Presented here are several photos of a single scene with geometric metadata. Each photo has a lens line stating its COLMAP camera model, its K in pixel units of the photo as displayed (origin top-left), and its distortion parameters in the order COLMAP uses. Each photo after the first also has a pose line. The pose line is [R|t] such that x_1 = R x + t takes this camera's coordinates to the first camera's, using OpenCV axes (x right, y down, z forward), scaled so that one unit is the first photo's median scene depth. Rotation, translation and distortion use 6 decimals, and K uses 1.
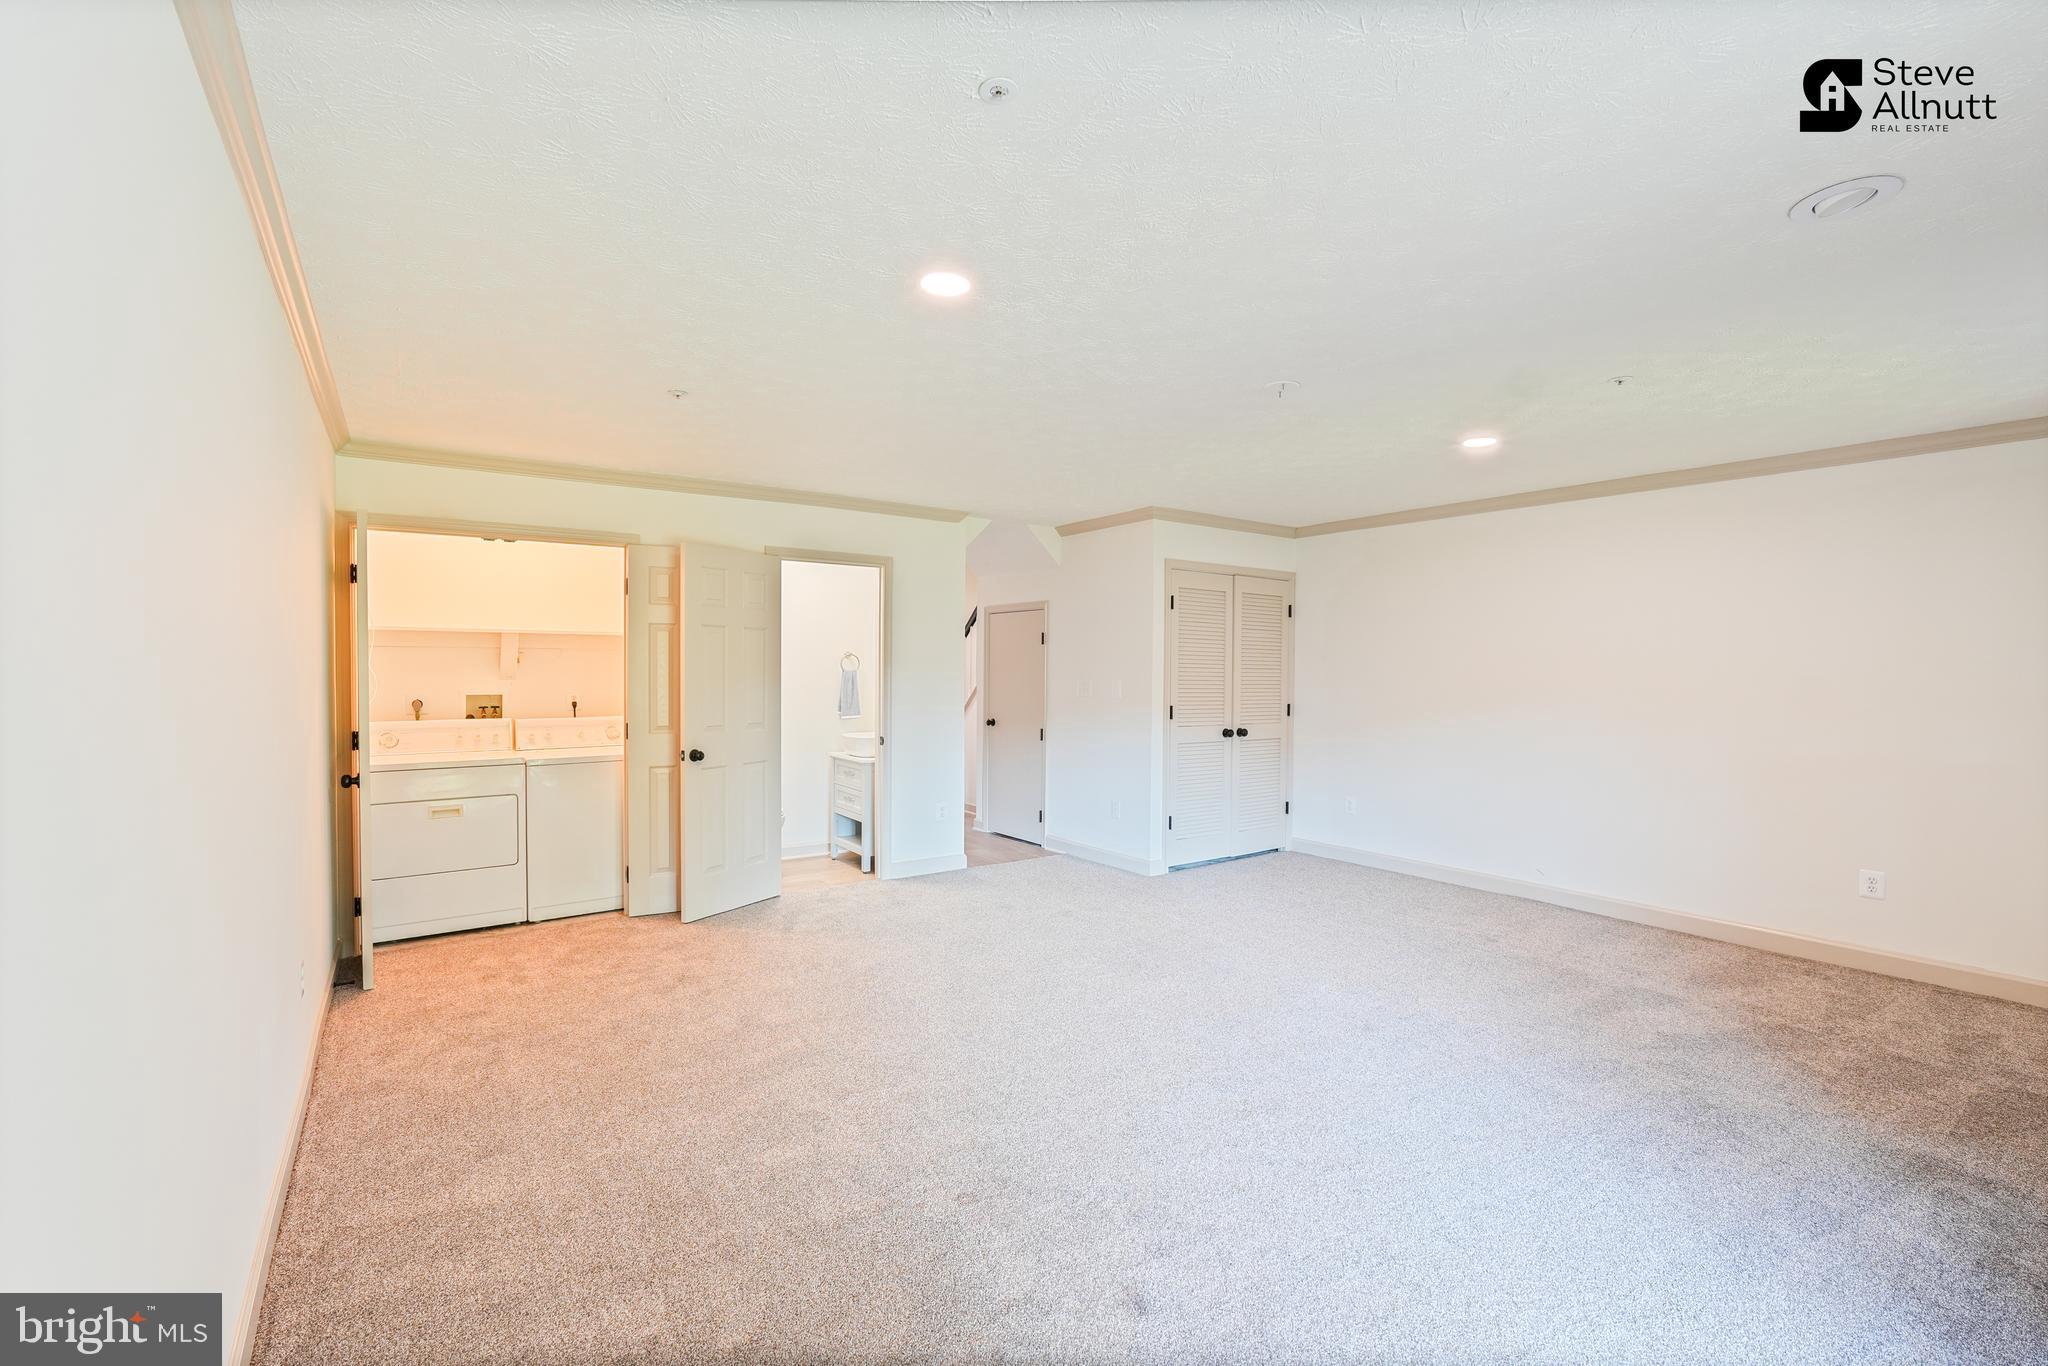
lens RADIAL K [[890.8, 0, 1024.0], [0, 890.8, 683.0], [0, 0, 1]] dist [-0.000142, -0.000070]
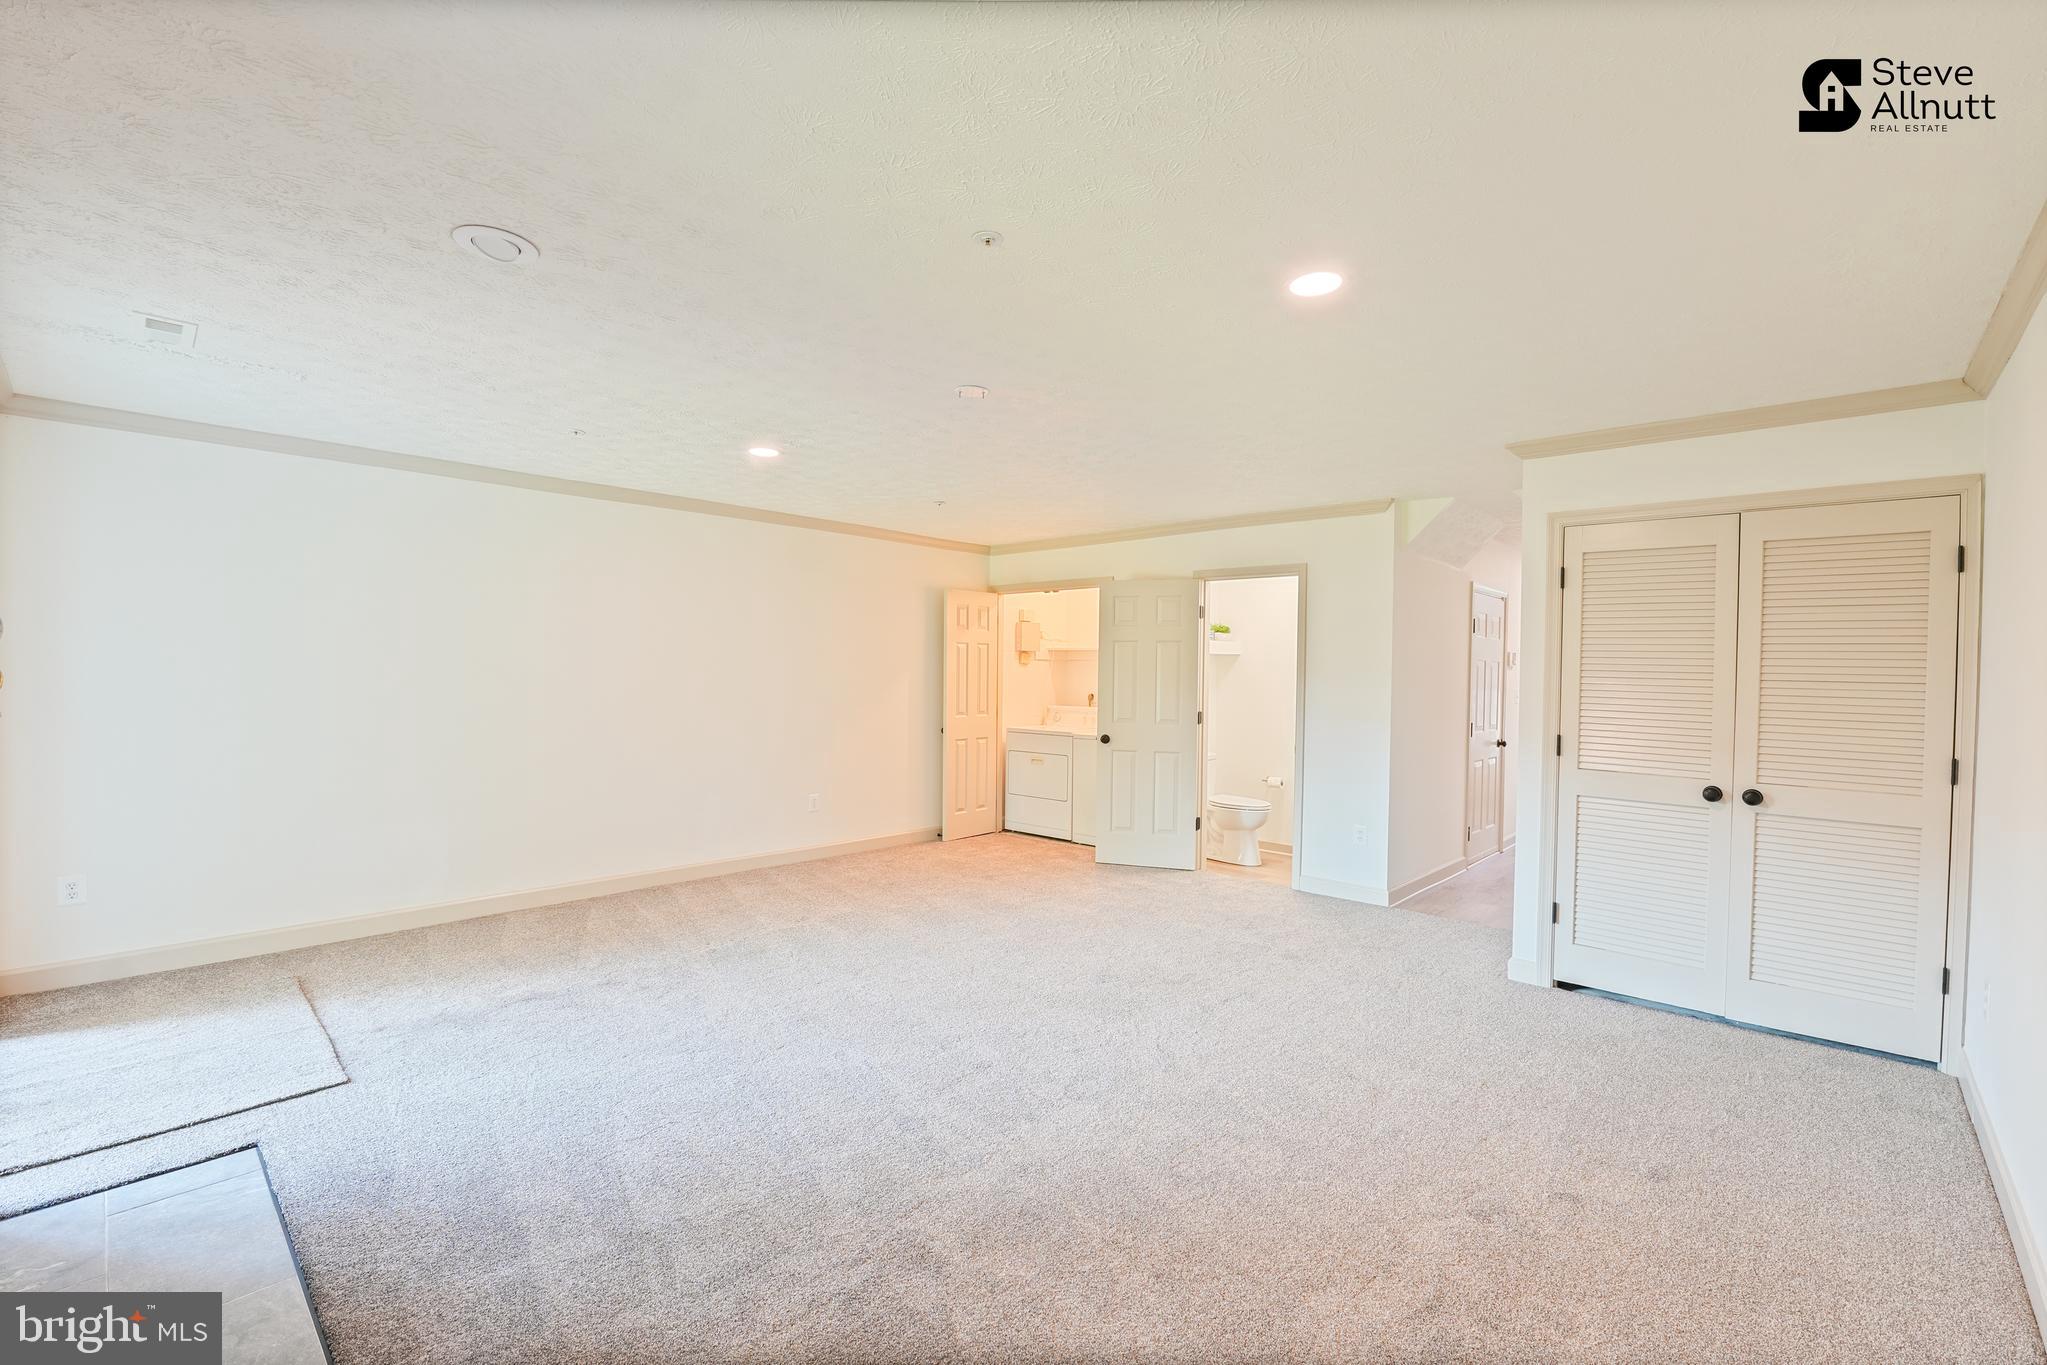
lens RADIAL K [[890.4, 0, 1023.5], [0, 890.4, 682.5], [0, 0, 1]] dist [-0.000142, -0.000070]
pose [[0.220630, 0.008758, -0.975318, 0.753677], [-0.035646, 0.999364, 0.000910, 0.000661], [0.974706, 0.034566, 0.220802, 0.490817]]
